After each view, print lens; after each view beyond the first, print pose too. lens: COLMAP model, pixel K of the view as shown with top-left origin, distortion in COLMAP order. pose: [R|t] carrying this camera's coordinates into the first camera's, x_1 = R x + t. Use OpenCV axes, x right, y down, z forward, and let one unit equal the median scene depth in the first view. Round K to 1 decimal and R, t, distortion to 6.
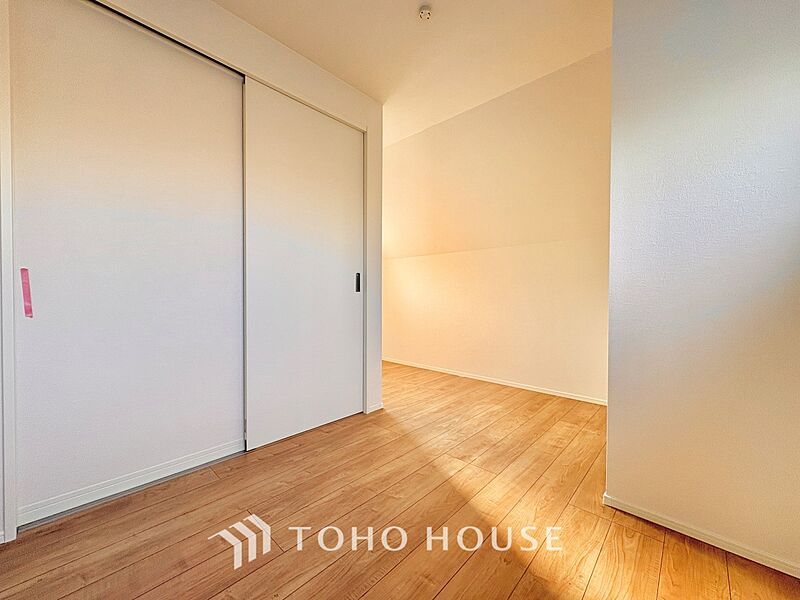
lens RADIAL K [[318.8, 0, 401.8], [0, 318.8, 299.1], [0, 0, 1]] dist [0.000948, -0.000054]
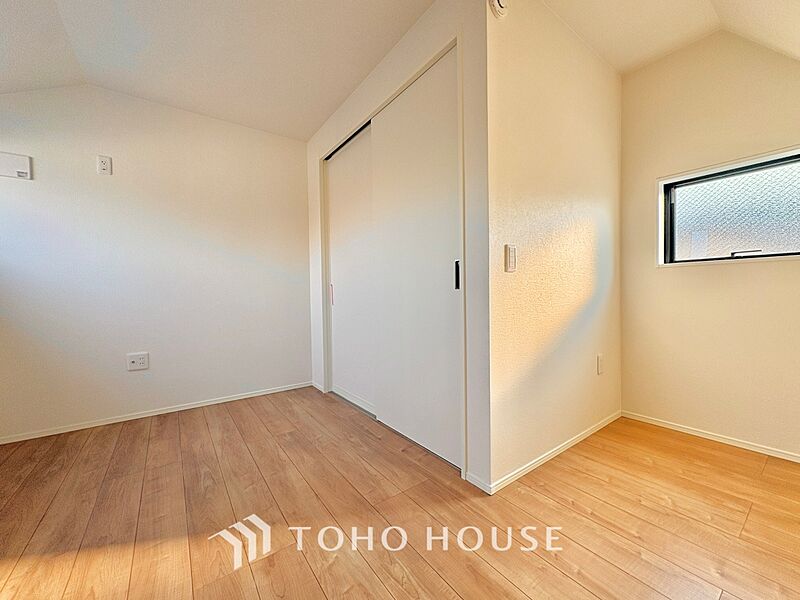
lens RADIAL K [[318.8, 0, 401.4], [0, 318.8, 294.4], [0, 0, 1]] dist [0.000948, -0.000054]
pose [[-0.190682, 0.003206, -0.981647, 0.782675], [0.002643, 0.999993, 0.002752, -0.022341], [0.981648, -0.002069, -0.190690, 1.428995]]
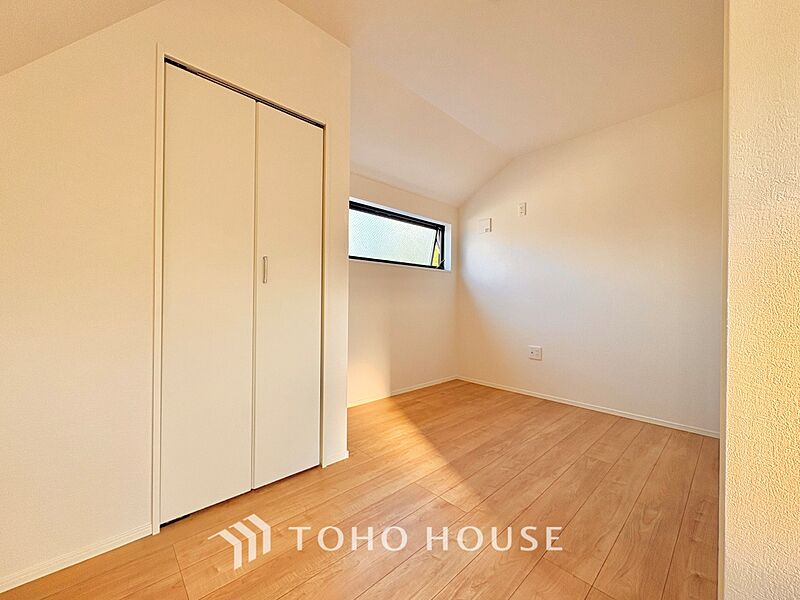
lens RADIAL K [[318.8, 0, 396.8], [0, 318.8, 300.1], [0, 0, 1]] dist [0.000948, -0.000054]
pose [[-0.996817, -0.011159, 0.078937, 0.268252], [-0.010482, 0.999905, 0.008977, -0.035679], [-0.079030, 0.008121, -0.996839, 1.901057]]
